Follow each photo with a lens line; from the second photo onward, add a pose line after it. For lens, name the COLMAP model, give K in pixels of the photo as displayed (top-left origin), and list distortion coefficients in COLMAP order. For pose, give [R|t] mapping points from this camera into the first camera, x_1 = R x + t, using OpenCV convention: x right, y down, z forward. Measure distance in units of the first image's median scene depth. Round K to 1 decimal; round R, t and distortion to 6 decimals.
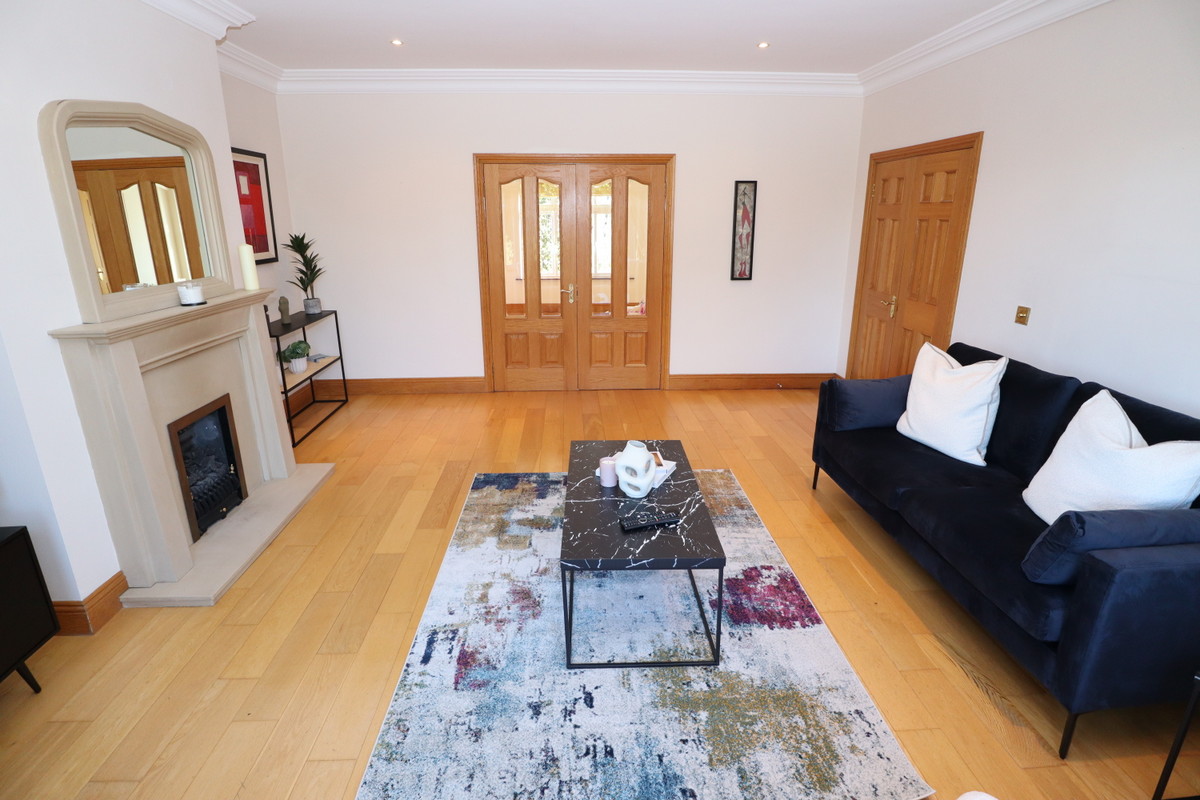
lens RADIAL K [[604.2, 0, 600.0], [0, 604.2, 400.0], [0, 0, 1]] dist [-0.053436, 0.018329]
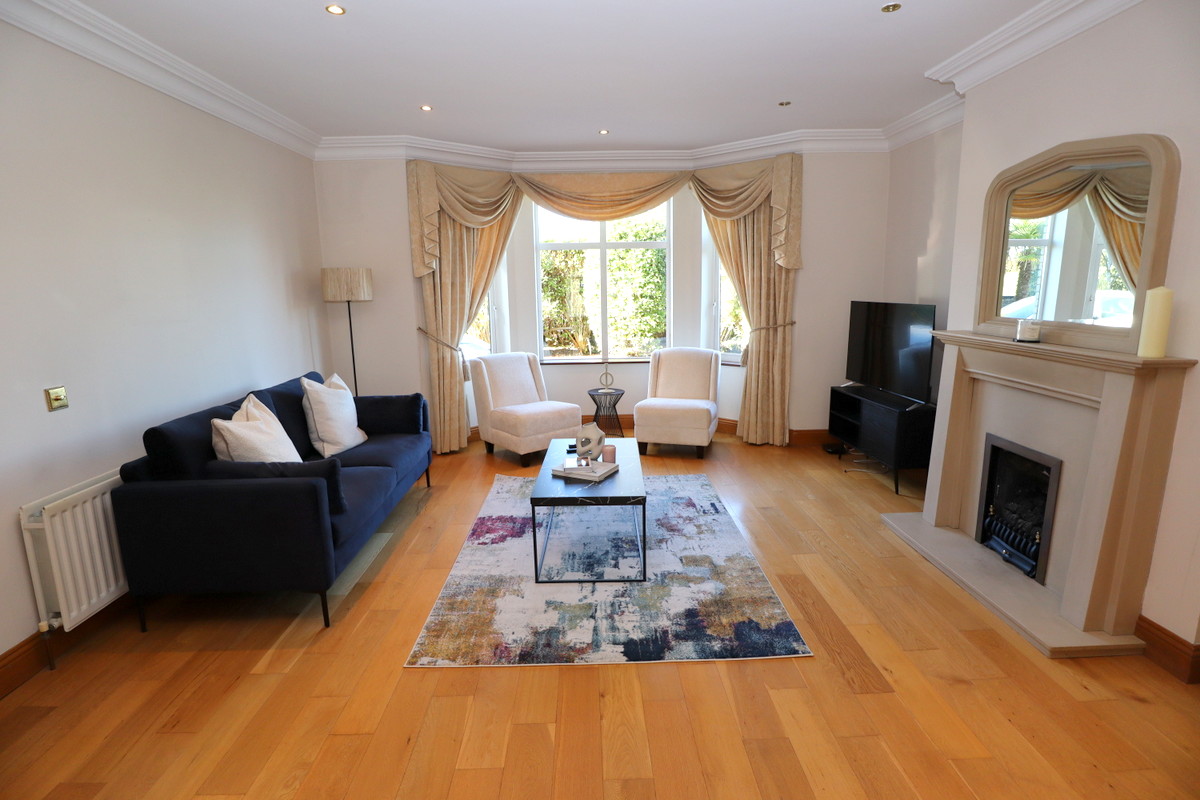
lens RADIAL K [[604.2, 0, 600.0], [0, 604.2, 400.0], [0, 0, 1]] dist [-0.053436, 0.018329]
pose [[-0.999376, 0.012815, 0.032926, -0.010334], [0.026717, 0.883902, 0.466909, -0.574659], [-0.023120, 0.467497, -0.883692, 2.001433]]
